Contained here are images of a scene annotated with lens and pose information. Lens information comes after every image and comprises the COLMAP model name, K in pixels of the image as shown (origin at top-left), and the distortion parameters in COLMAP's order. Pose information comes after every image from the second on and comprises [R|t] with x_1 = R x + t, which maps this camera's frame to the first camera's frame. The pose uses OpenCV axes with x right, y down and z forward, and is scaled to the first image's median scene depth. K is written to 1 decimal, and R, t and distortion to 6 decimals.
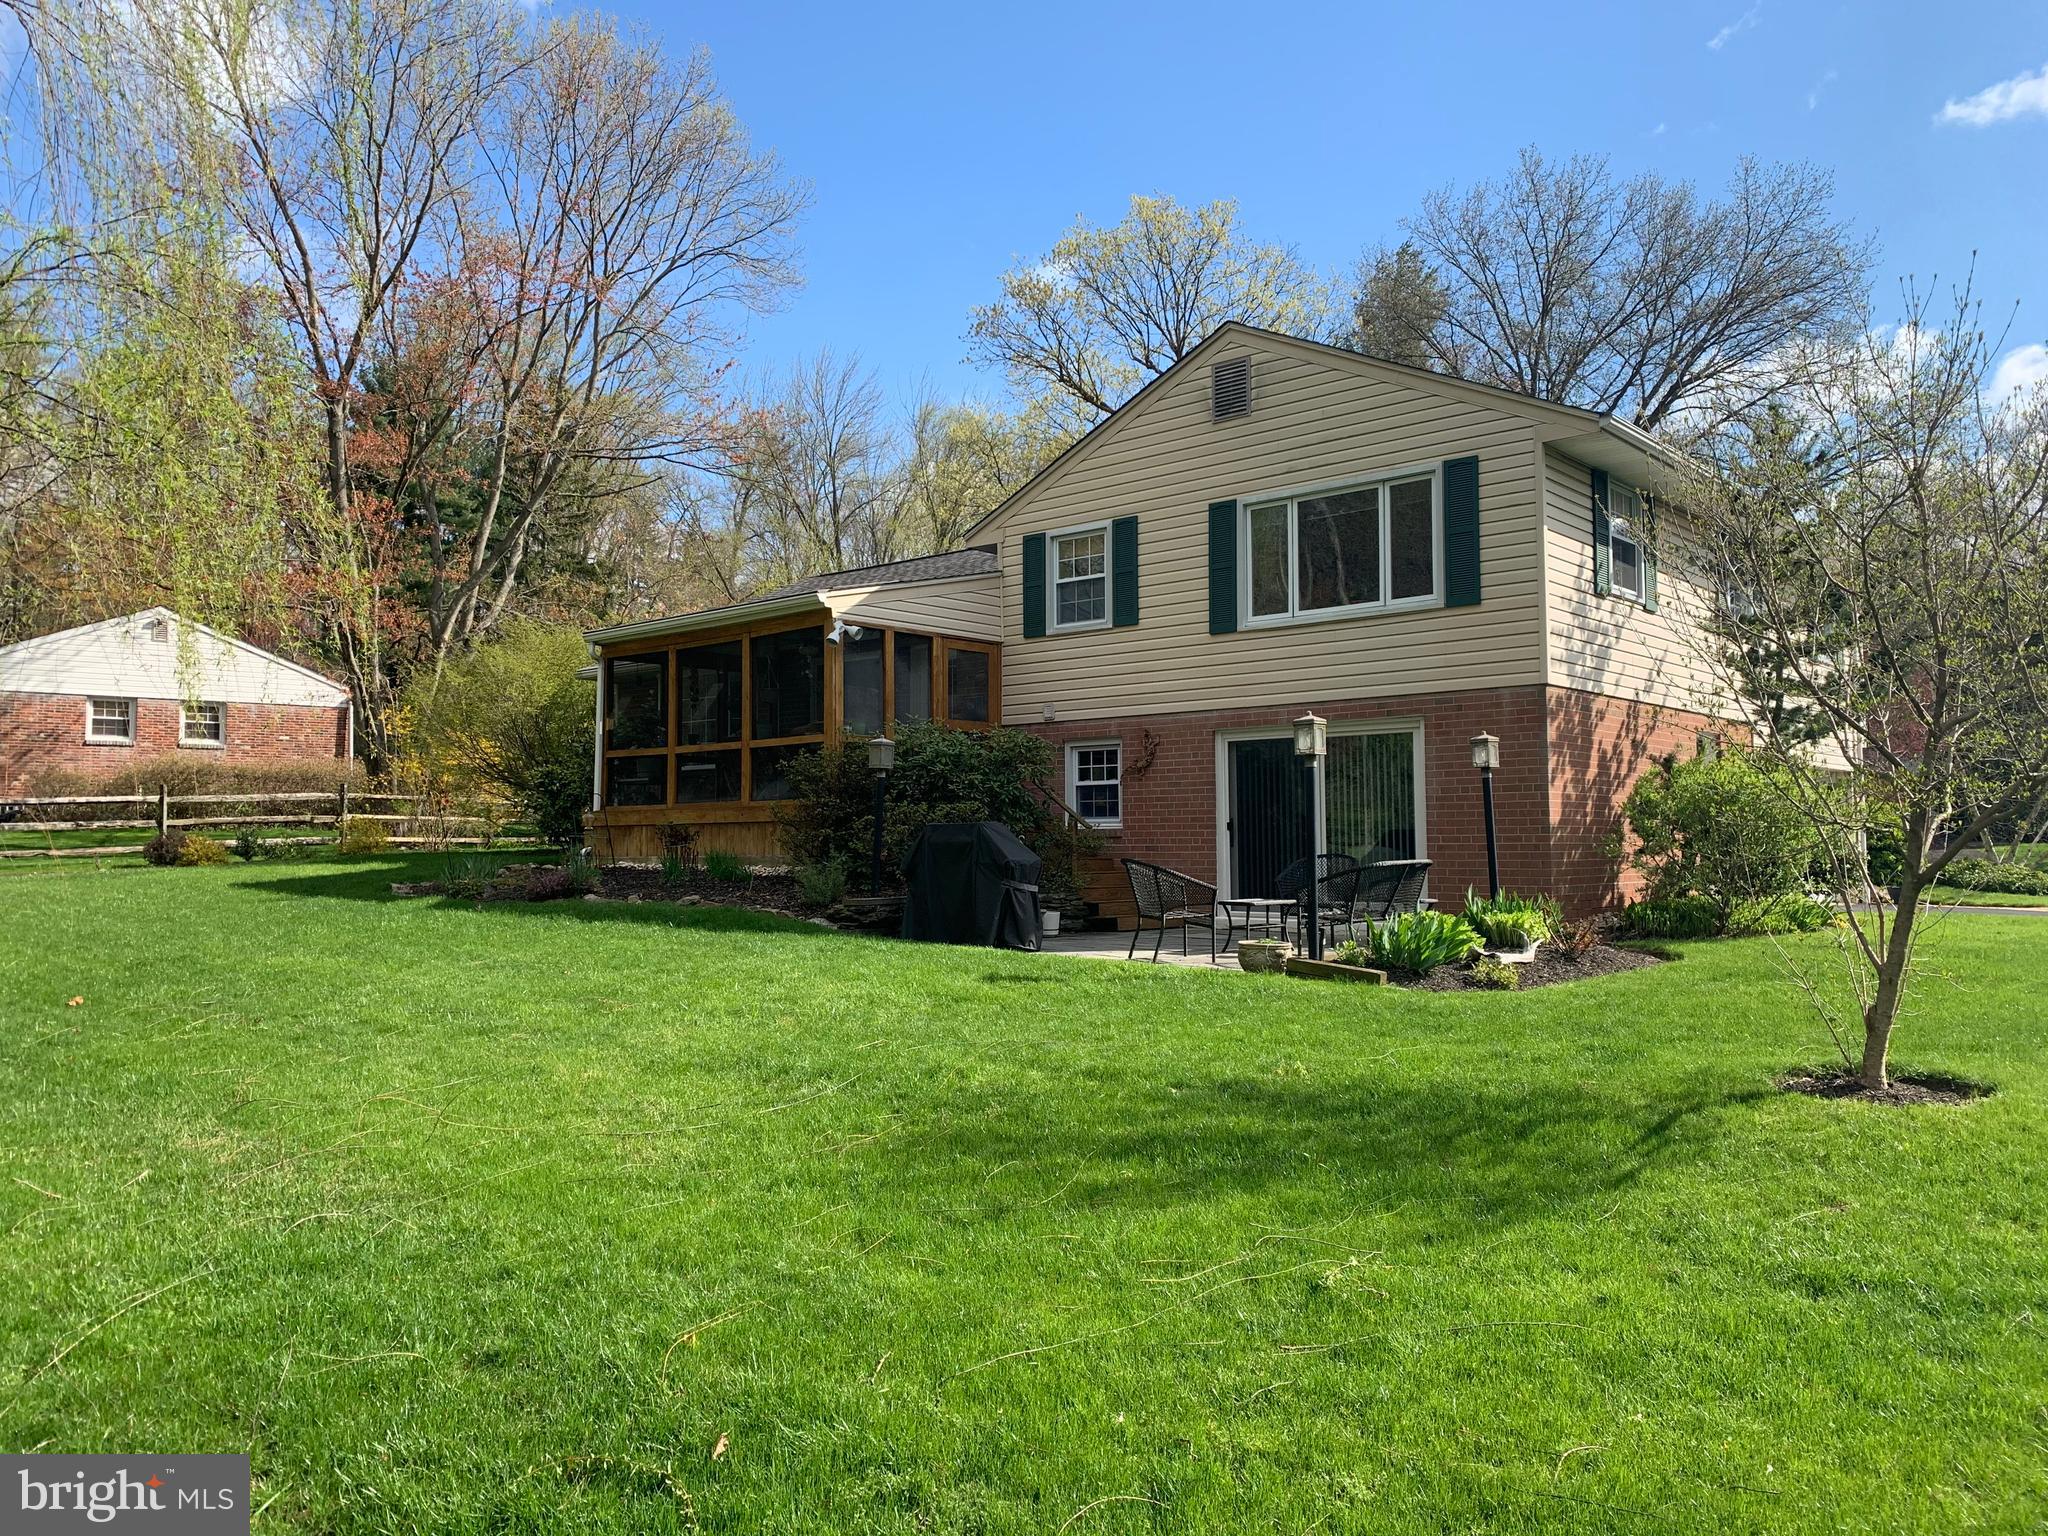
lens RADIAL K [[1567.8, 0, 1019.4], [0, 1567.8, 766.5], [0, 0, 1]] dist [0.052013, -0.034487]
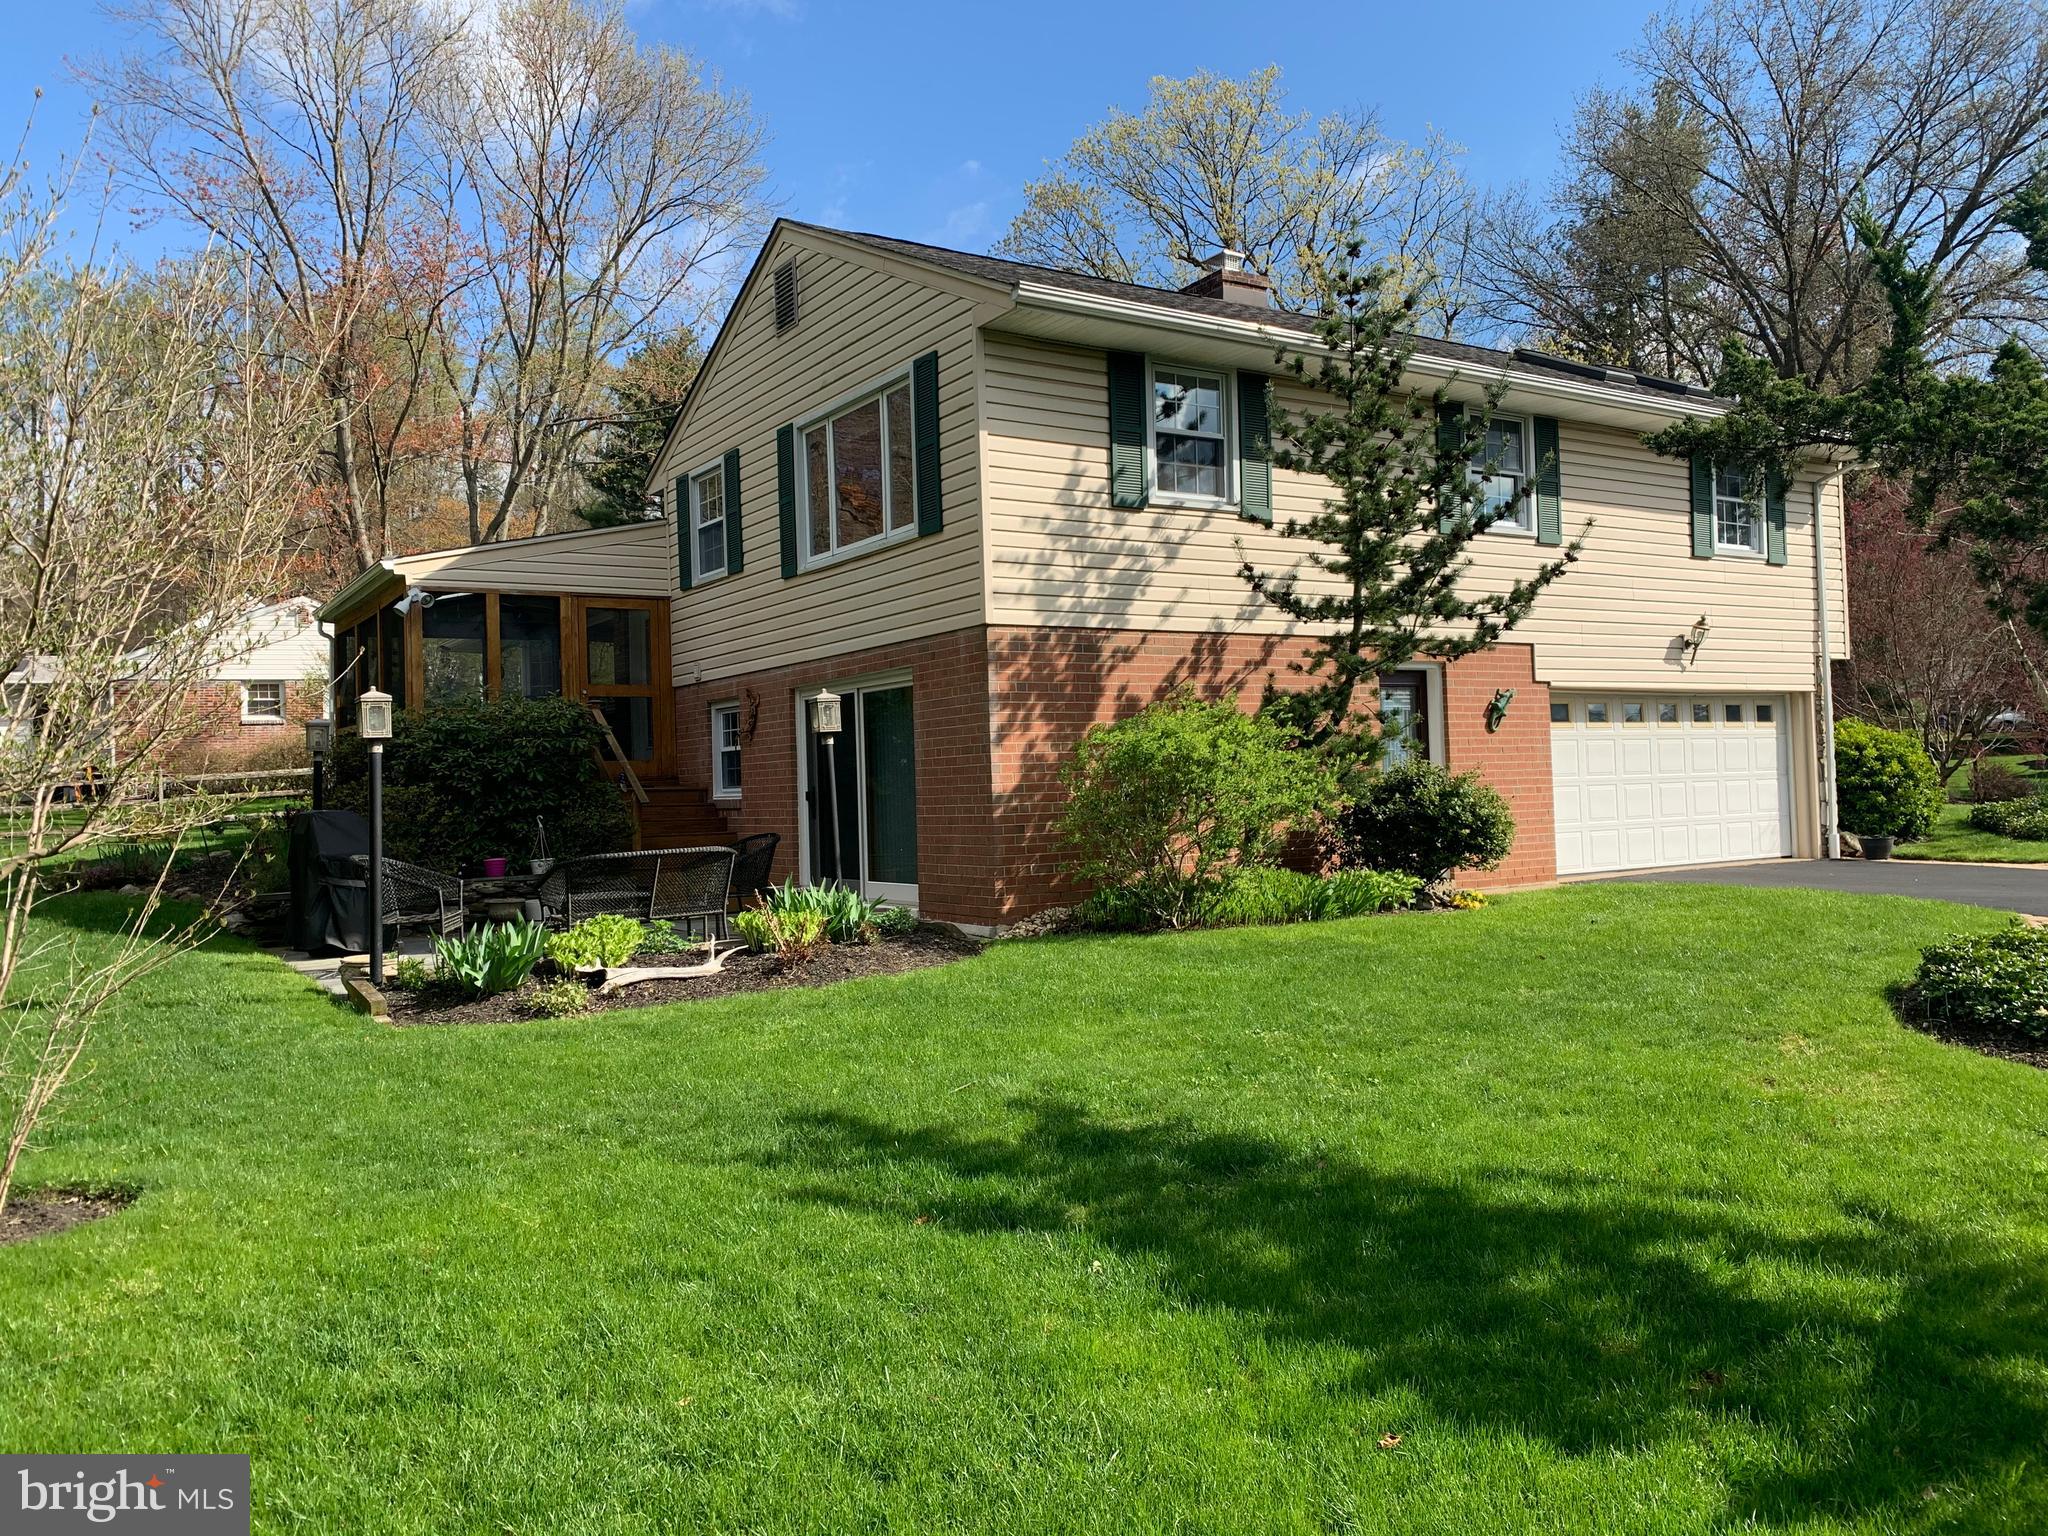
lens RADIAL K [[1567.8, 0, 1019.4], [0, 1567.8, 766.5], [0, 0, 1]] dist [0.052013, -0.034487]
pose [[0.963271, -0.028982, -0.266964, 0.488183], [0.039971, 0.998558, 0.035822, -0.005443], [0.265541, -0.045178, 0.963040, 0.180906]]
